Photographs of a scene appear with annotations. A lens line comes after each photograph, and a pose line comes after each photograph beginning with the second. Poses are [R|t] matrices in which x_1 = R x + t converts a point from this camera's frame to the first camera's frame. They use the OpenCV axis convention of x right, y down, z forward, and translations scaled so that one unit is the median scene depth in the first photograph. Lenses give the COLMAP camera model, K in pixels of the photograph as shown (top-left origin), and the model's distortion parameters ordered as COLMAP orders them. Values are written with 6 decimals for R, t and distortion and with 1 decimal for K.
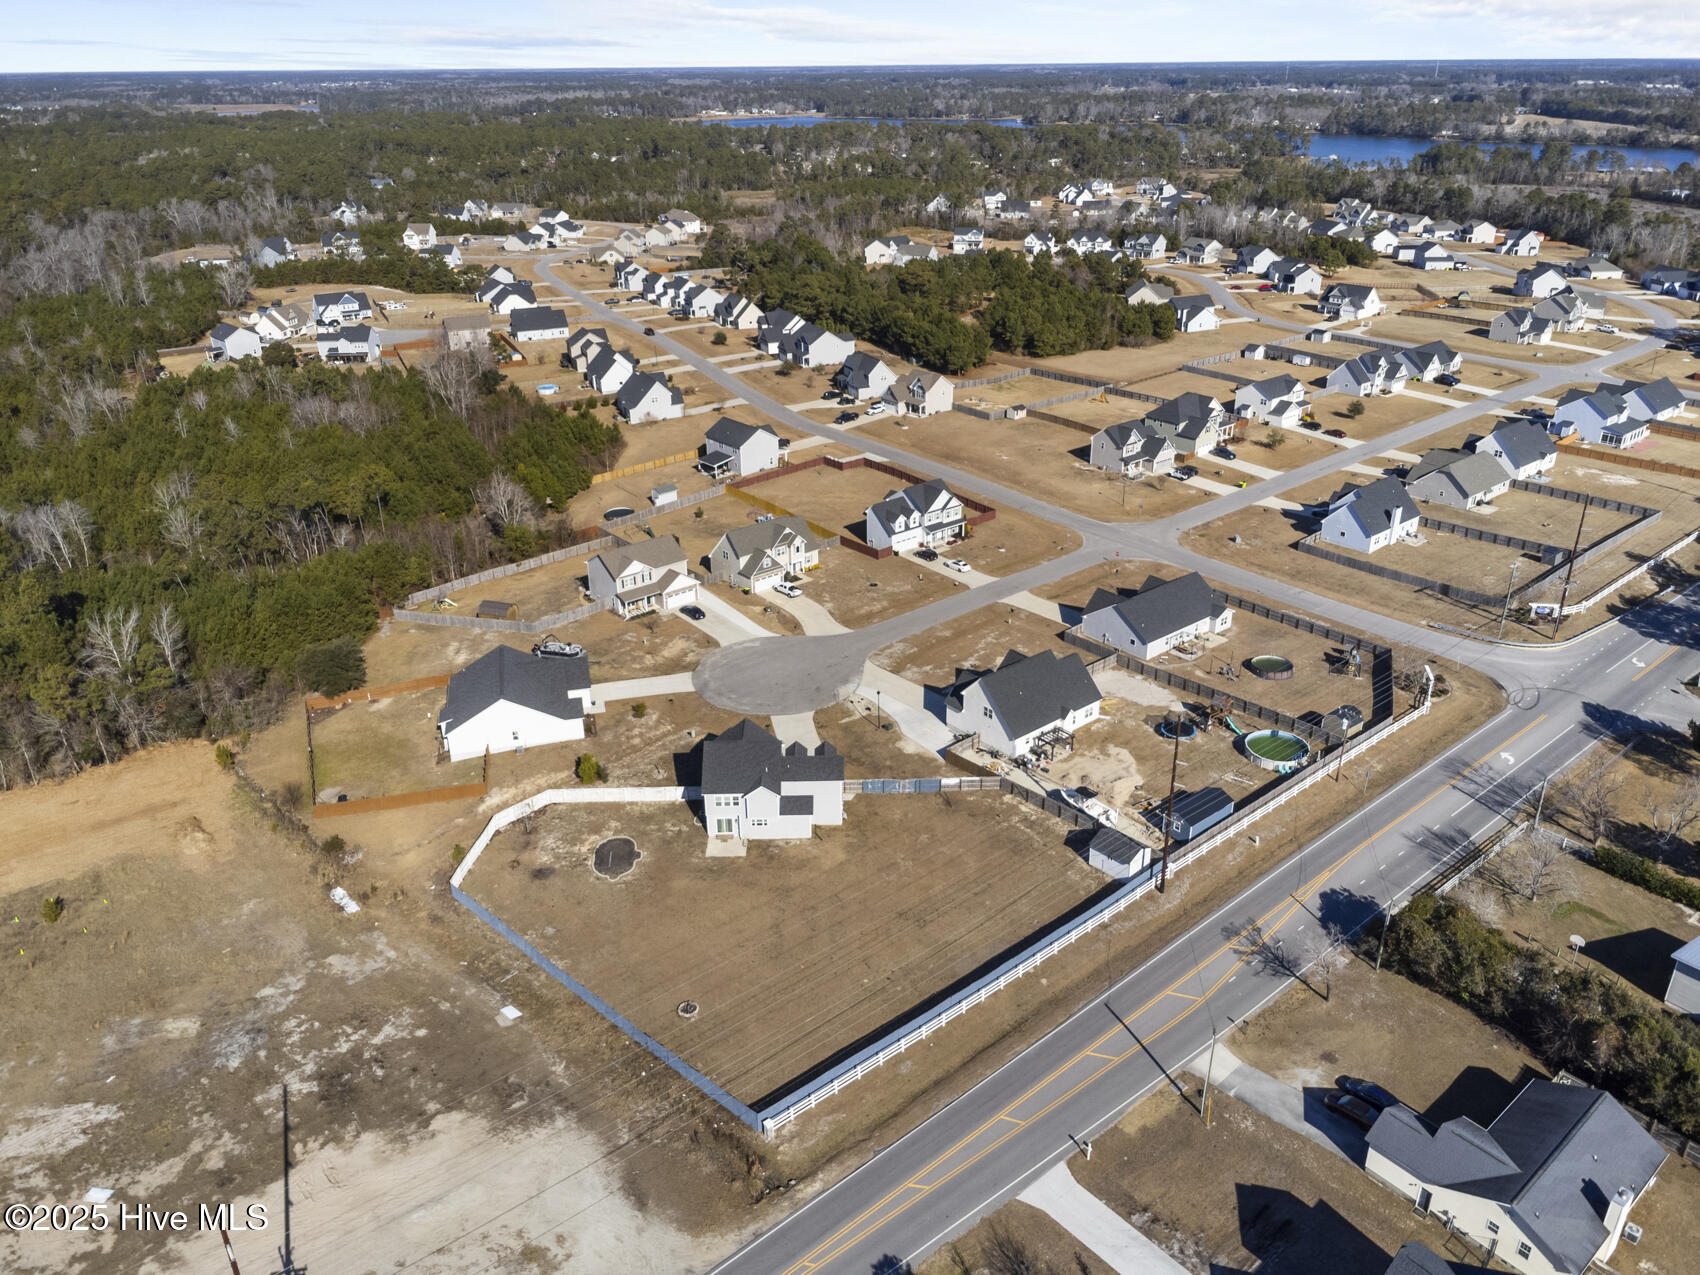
lens RADIAL K [[1210.4, 0, 850.0], [0, 1210.4, 637.5], [0, 0, 1]] dist [0.018676, -0.009504]
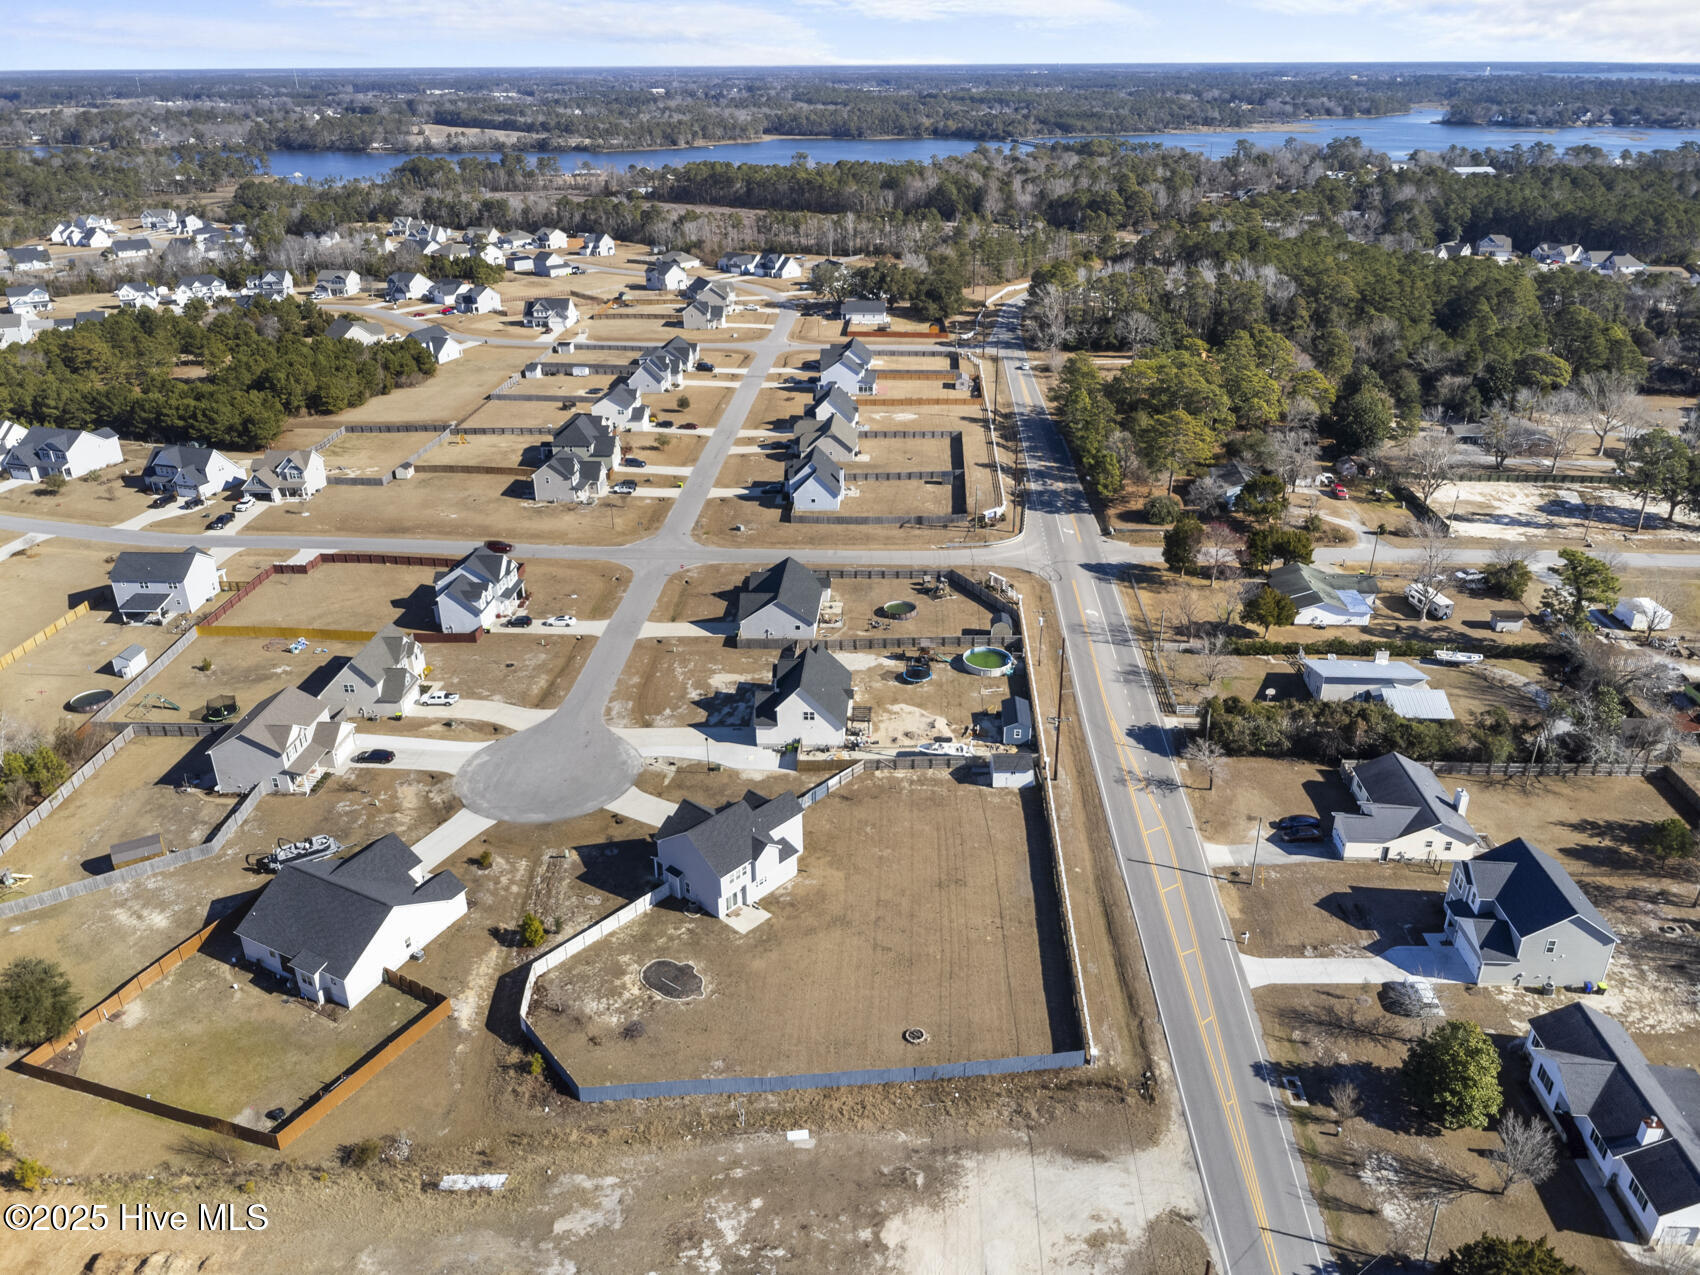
lens RADIAL K [[1210.4, 0, 850.0], [0, 1210.4, 637.5], [0, 0, 1]] dist [0.018676, -0.009504]
pose [[0.683147, -0.311348, 0.660585, -0.341690], [0.315584, 0.941603, 0.117436, -0.074144], [-0.658572, 0.128244, 0.741510, 0.089799]]
